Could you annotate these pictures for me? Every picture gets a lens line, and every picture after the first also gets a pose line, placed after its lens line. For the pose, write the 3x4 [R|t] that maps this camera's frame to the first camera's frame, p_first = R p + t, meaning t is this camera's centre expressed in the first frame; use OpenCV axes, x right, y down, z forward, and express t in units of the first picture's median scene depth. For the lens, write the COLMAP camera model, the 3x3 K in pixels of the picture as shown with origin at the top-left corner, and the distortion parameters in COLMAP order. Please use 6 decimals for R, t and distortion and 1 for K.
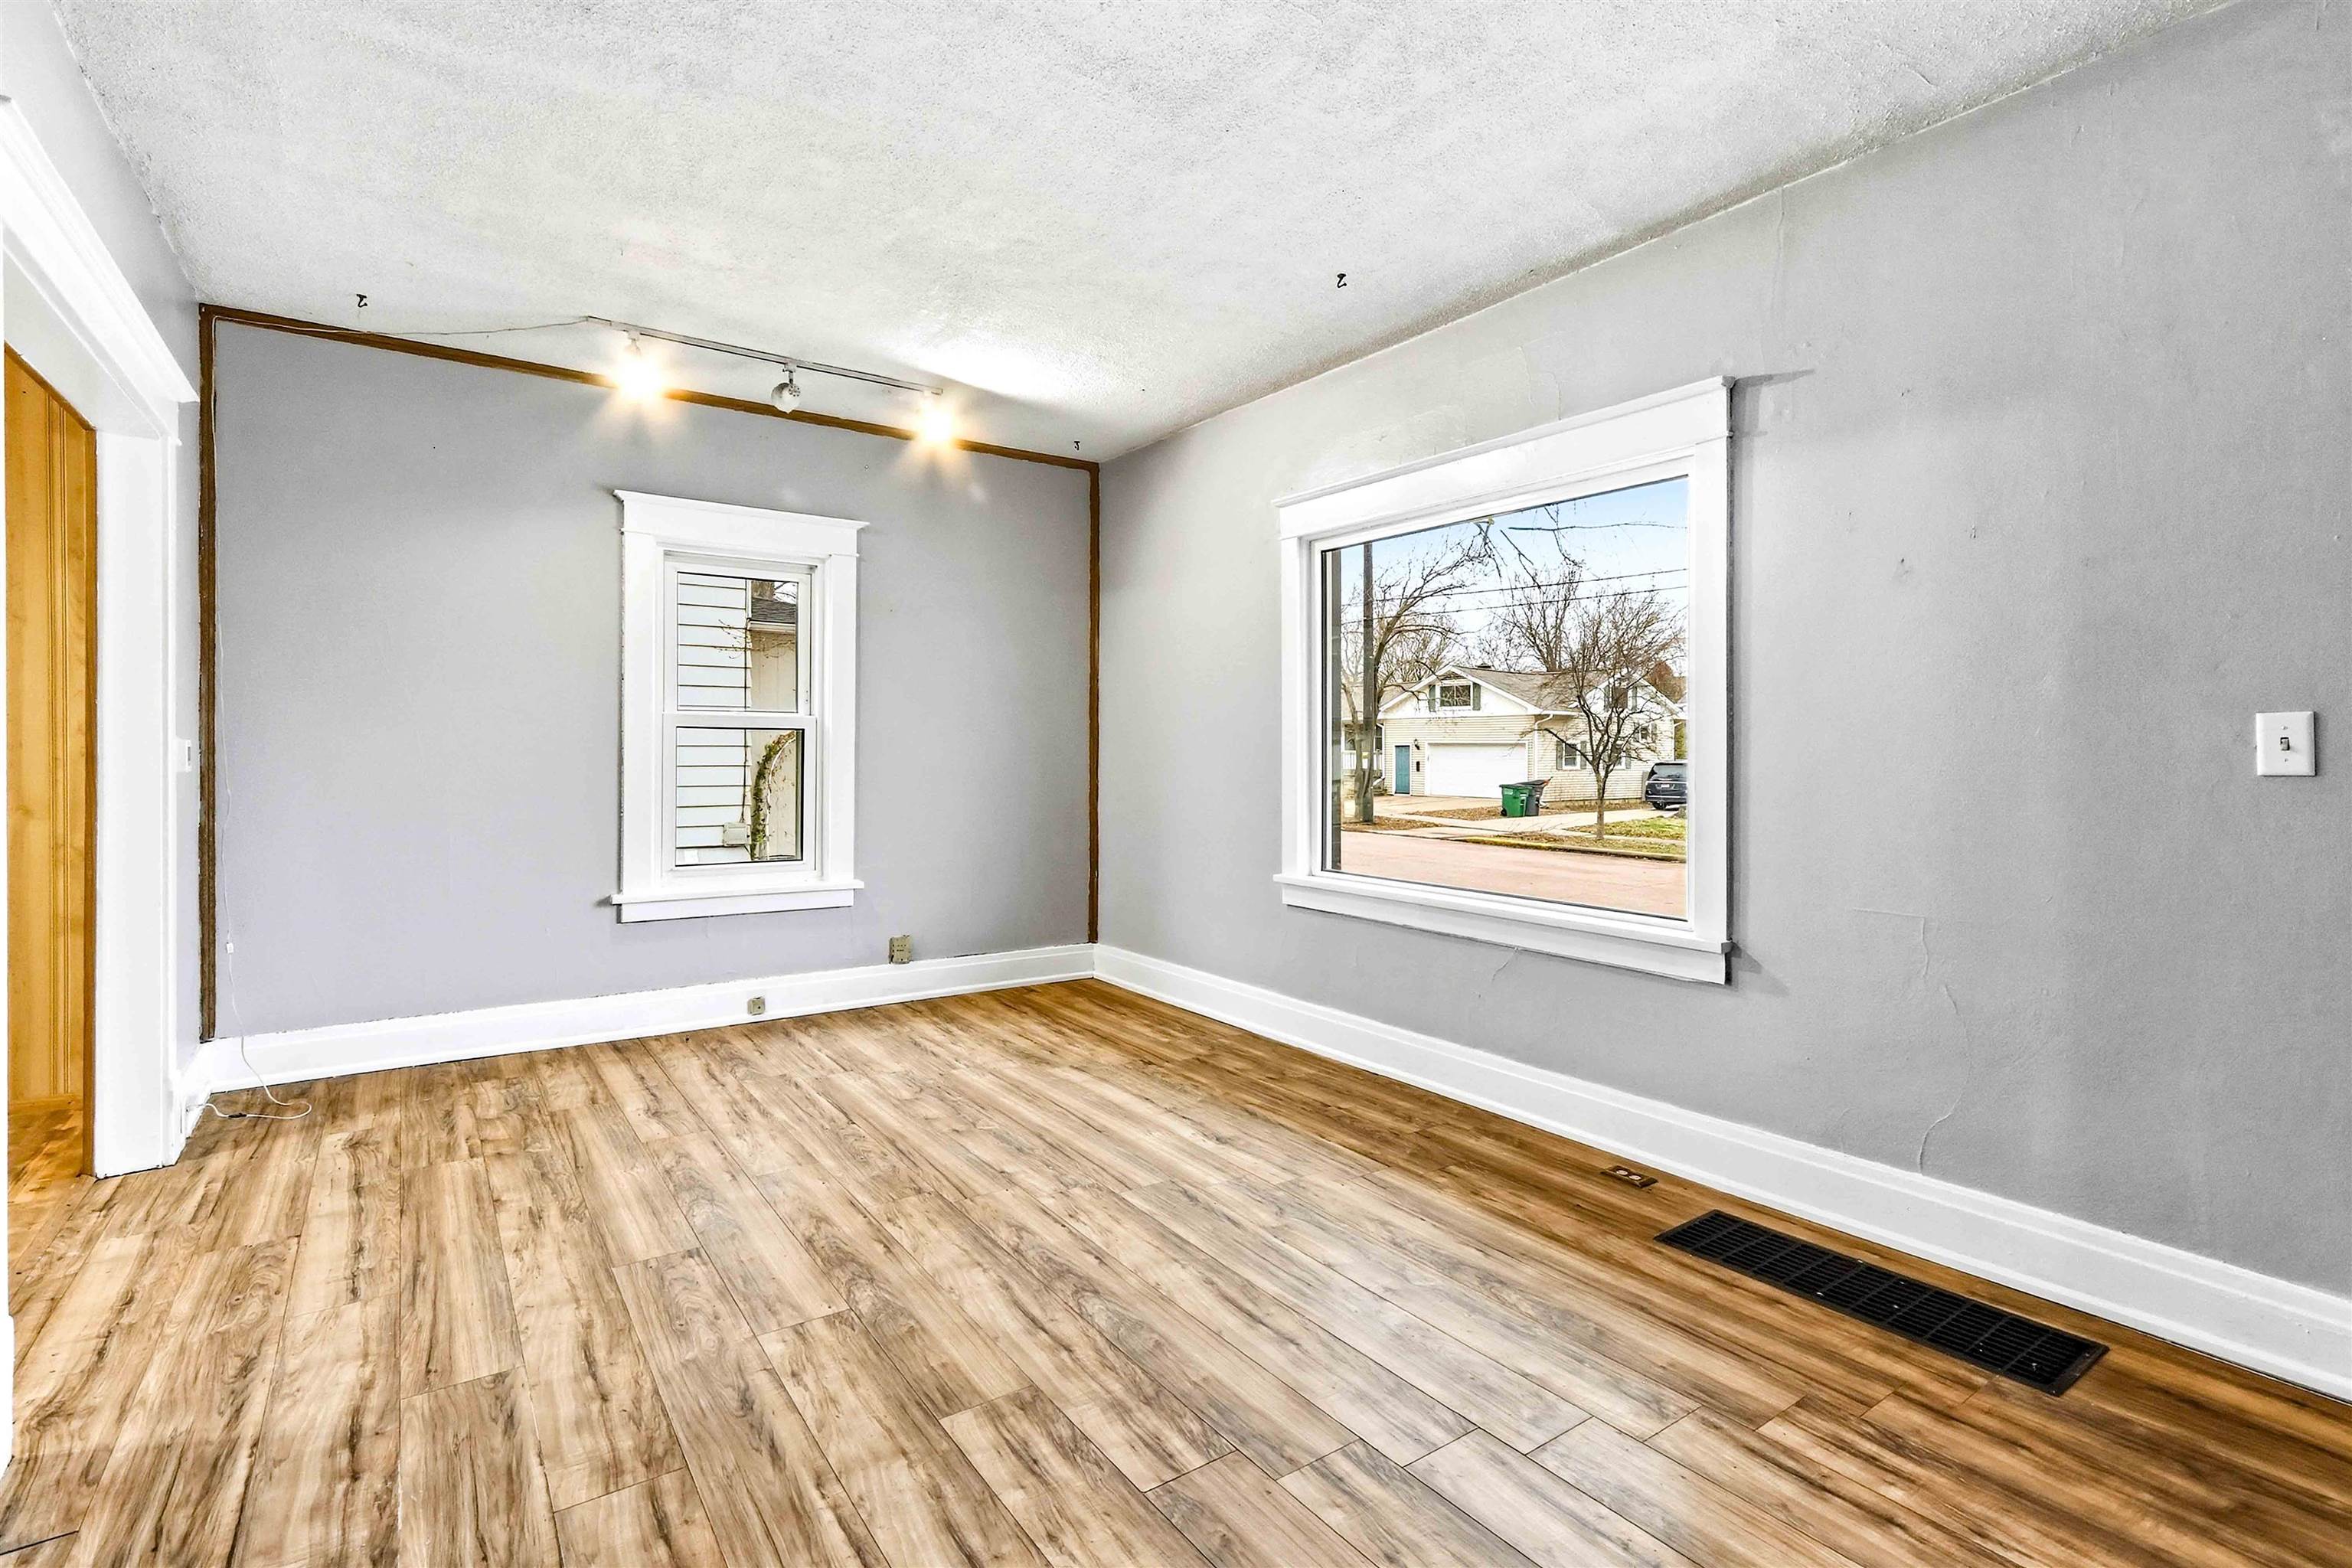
lens RADIAL K [[1100.8, 0, 1169.8], [0, 1100.8, 746.3], [0, 0, 1]] dist [0.005048, 0.001033]
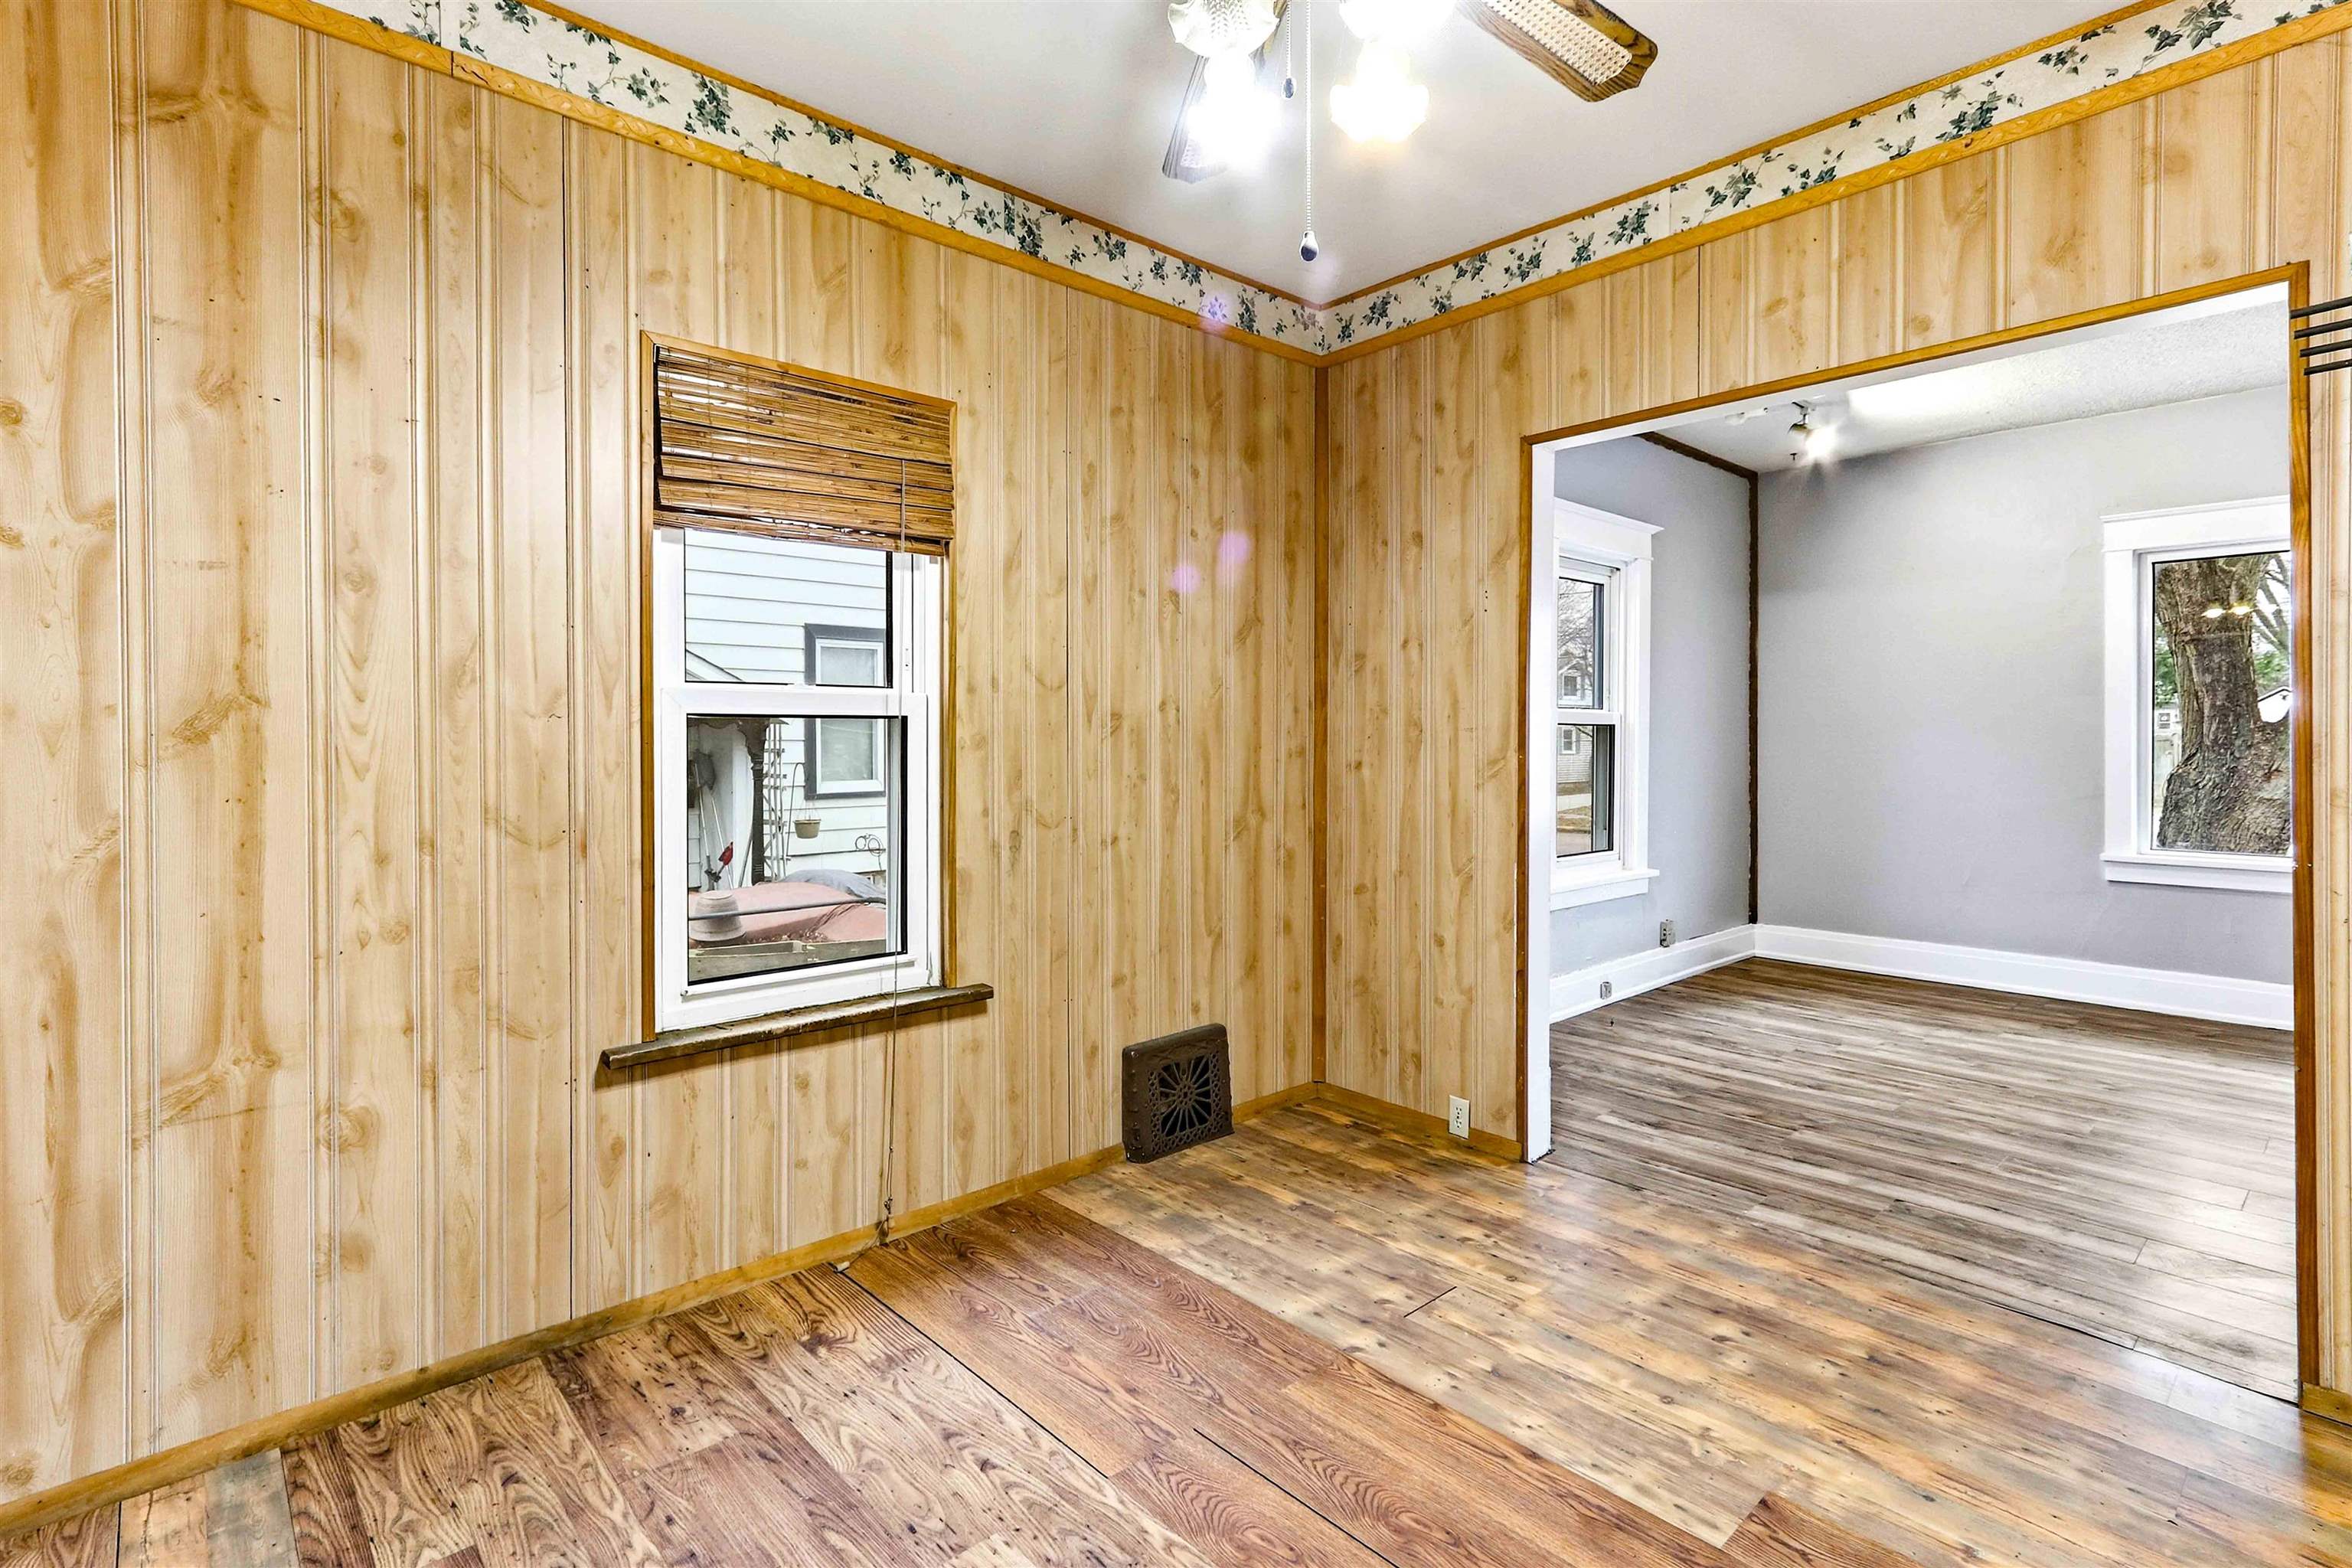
lens RADIAL K [[1109.4, 0, 1161.1], [0, 1109.4, 745.3], [0, 0, 1]] dist [0.002935, 0.000750]
pose [[0.992508, -0.008689, 0.121873, -1.523229], [0.007626, 0.999929, 0.009183, -0.015253], [-0.121945, -0.008185, 0.992503, 0.013668]]
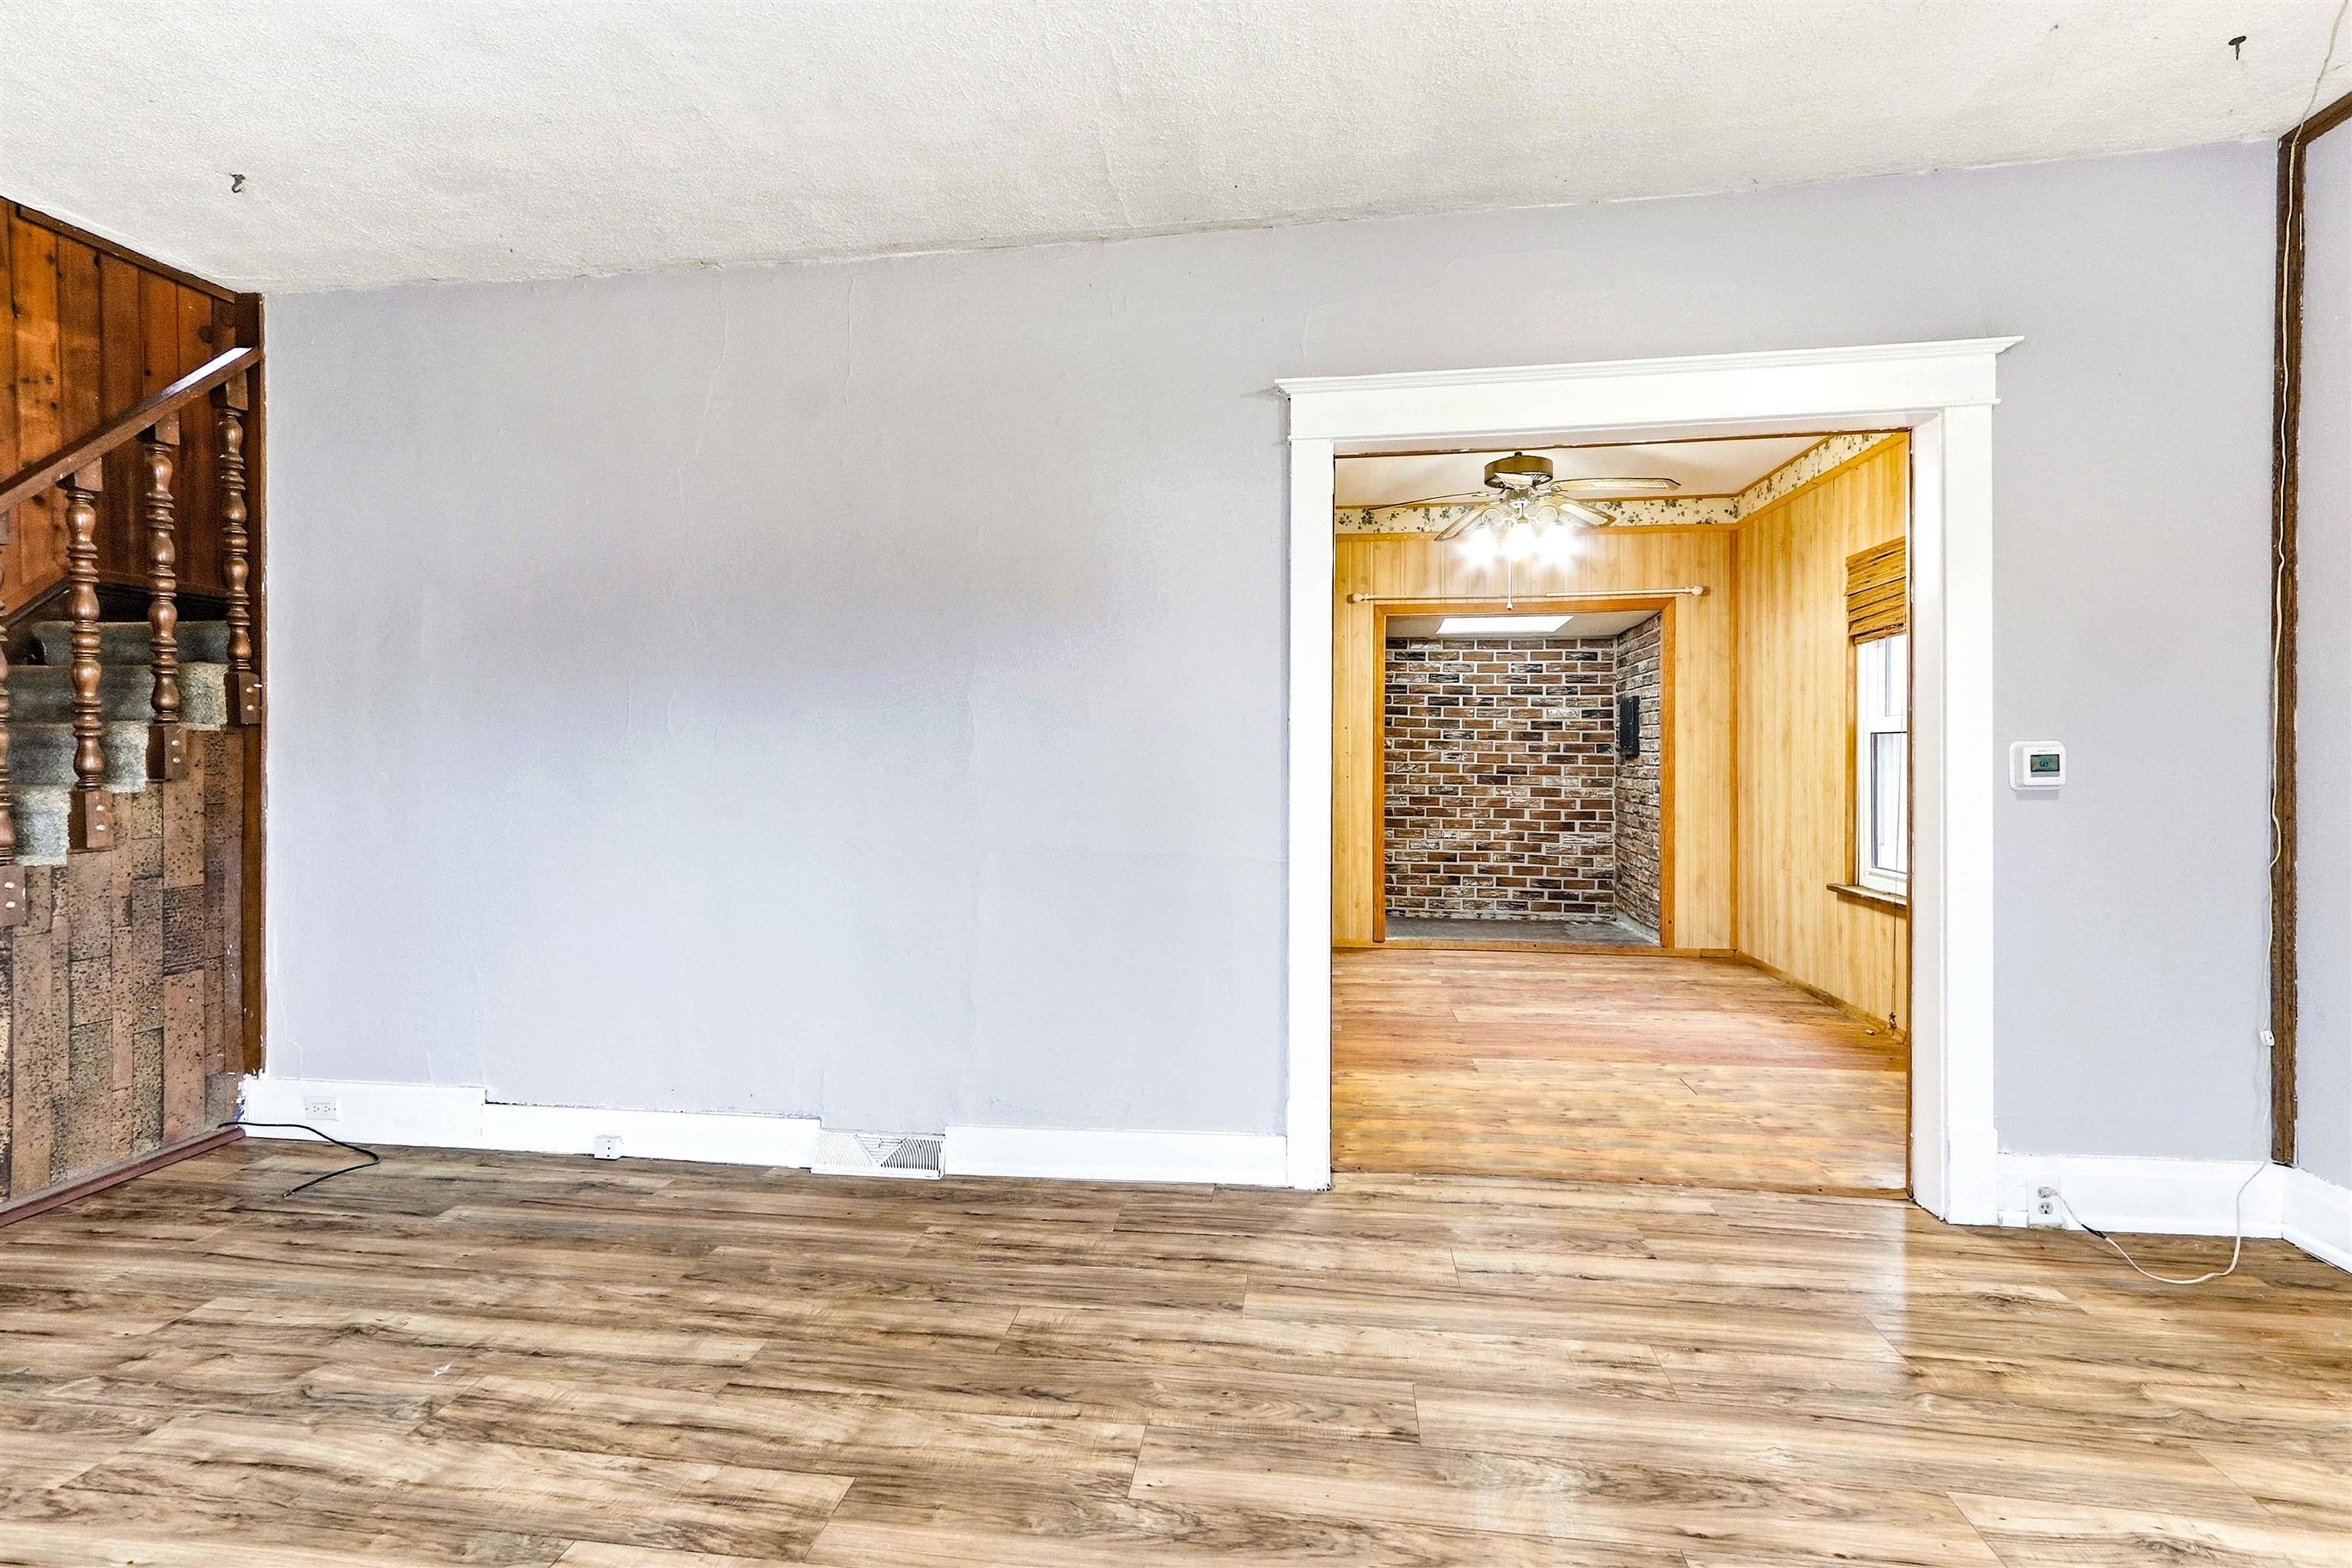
lens RADIAL K [[1104.8, 0, 1163.4], [0, 1104.8, 772.5], [0, 0, 1]] dist [0.002674, 0.002118]
pose [[-0.686241, 0.011614, -0.727281, 0.197619], [0.002891, 0.999908, 0.013240, 0.001076], [0.727368, 0.006983, -0.686212, 1.262675]]
